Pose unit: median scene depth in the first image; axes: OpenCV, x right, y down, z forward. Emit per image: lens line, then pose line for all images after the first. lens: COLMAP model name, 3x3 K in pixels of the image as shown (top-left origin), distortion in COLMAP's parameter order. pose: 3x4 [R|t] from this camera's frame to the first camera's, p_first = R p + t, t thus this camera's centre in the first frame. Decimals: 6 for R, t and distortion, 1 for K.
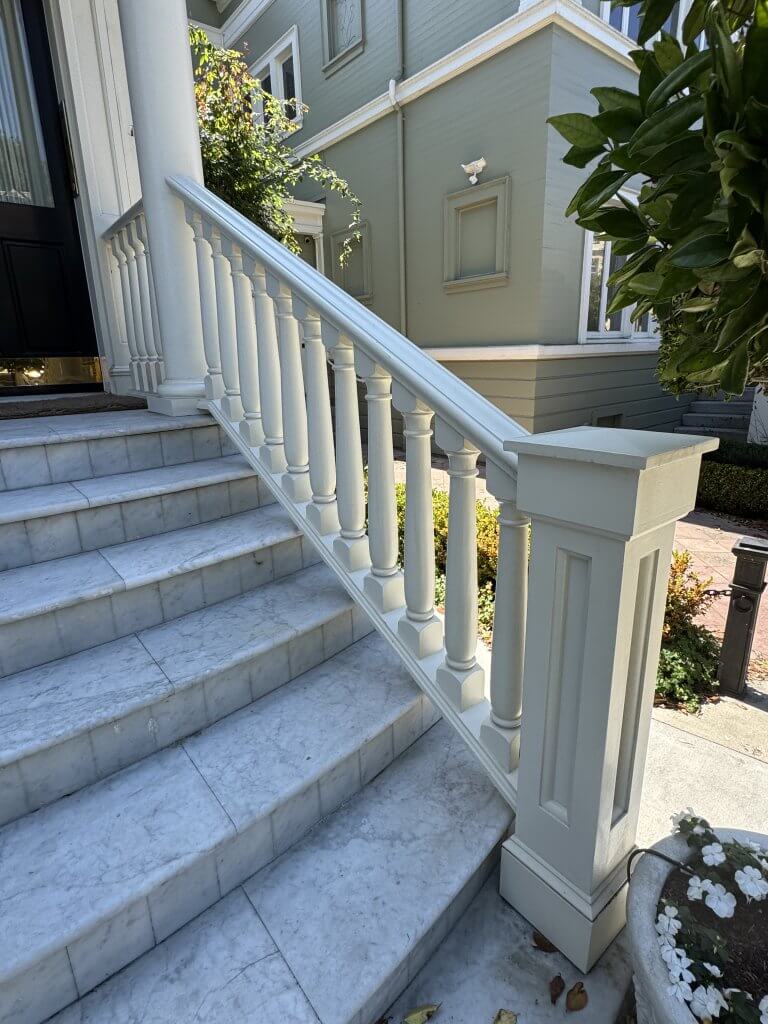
lens RADIAL K [[540.0, 0, 382.7], [0, 540.0, 507.7], [0, 0, 1]] dist [-0.005282, 0.000364]
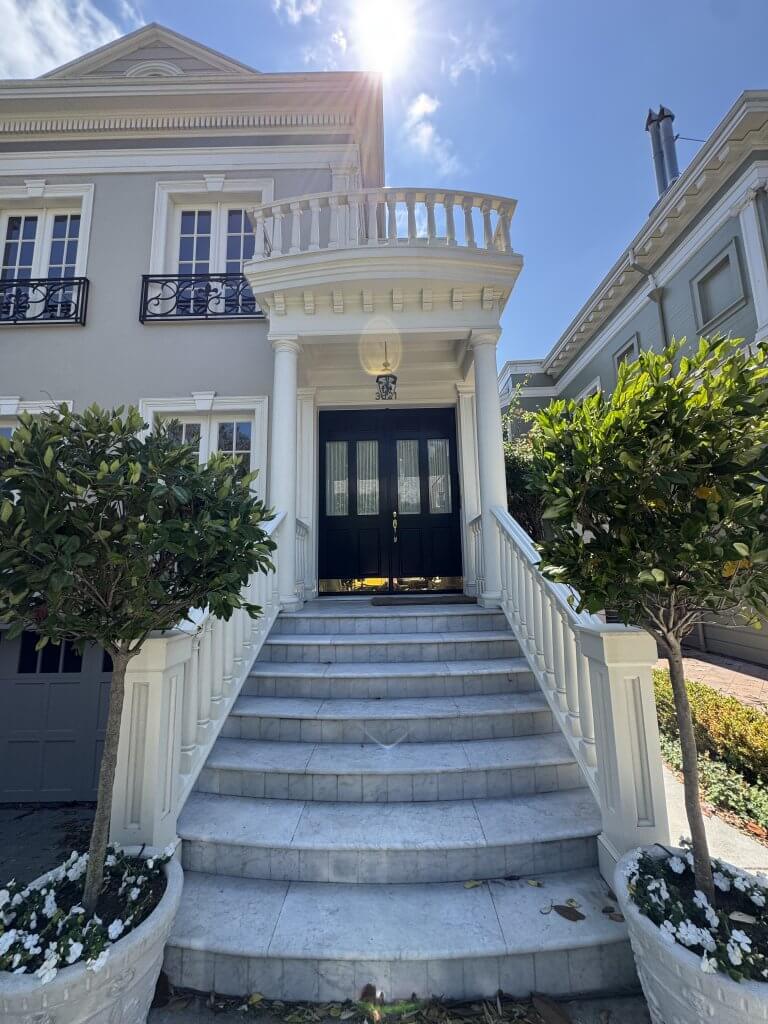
lens RADIAL K [[409.2, 0, 384.3], [0, 409.2, 511.7], [0, 0, 1]] dist [-0.000233, -0.000027]
pose [[0.767239, -0.085048, -0.635698, 0.427101], [-0.171144, 0.928080, -0.330722, 0.094430], [0.618106, 0.362538, 0.697504, -0.604917]]
